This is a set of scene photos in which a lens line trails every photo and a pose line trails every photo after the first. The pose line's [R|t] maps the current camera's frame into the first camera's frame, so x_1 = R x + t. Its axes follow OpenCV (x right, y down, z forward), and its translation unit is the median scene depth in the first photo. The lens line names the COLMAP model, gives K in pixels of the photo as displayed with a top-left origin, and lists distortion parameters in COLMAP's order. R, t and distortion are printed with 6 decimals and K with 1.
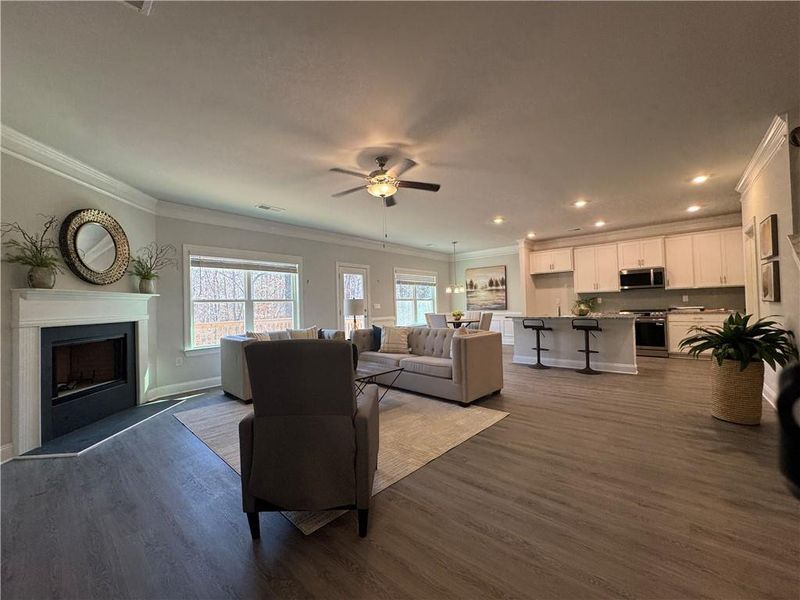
lens RADIAL K [[319.5, 0, 400.0], [0, 319.5, 300.0], [0, 0, 1]] dist [-0.000460, 0.000137]
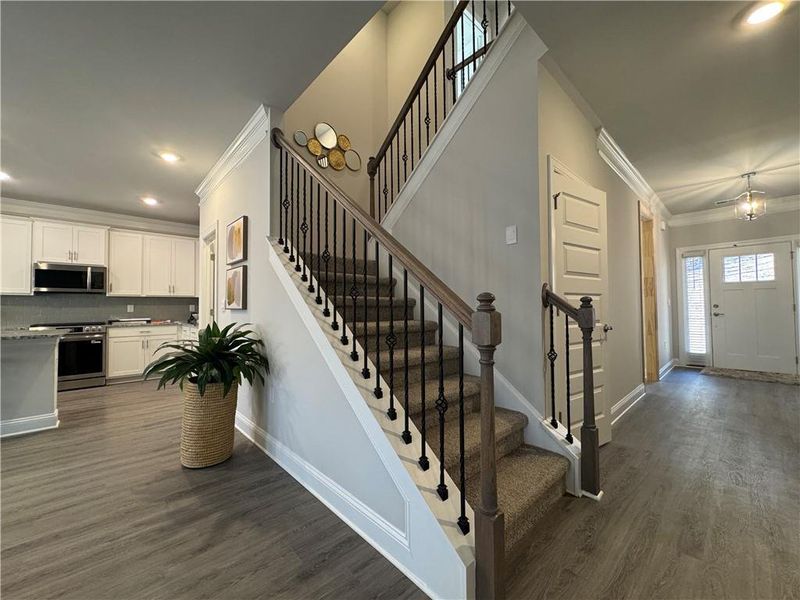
lens RADIAL K [[319.5, 0, 400.0], [0, 319.5, 300.0], [0, 0, 1]] dist [-0.000460, 0.000137]
pose [[0.109669, 0.055564, 0.992414, 0.161763], [-0.009664, 0.998449, -0.054834, 0.013259], [-0.993921, -0.003577, 0.110036, 0.236705]]
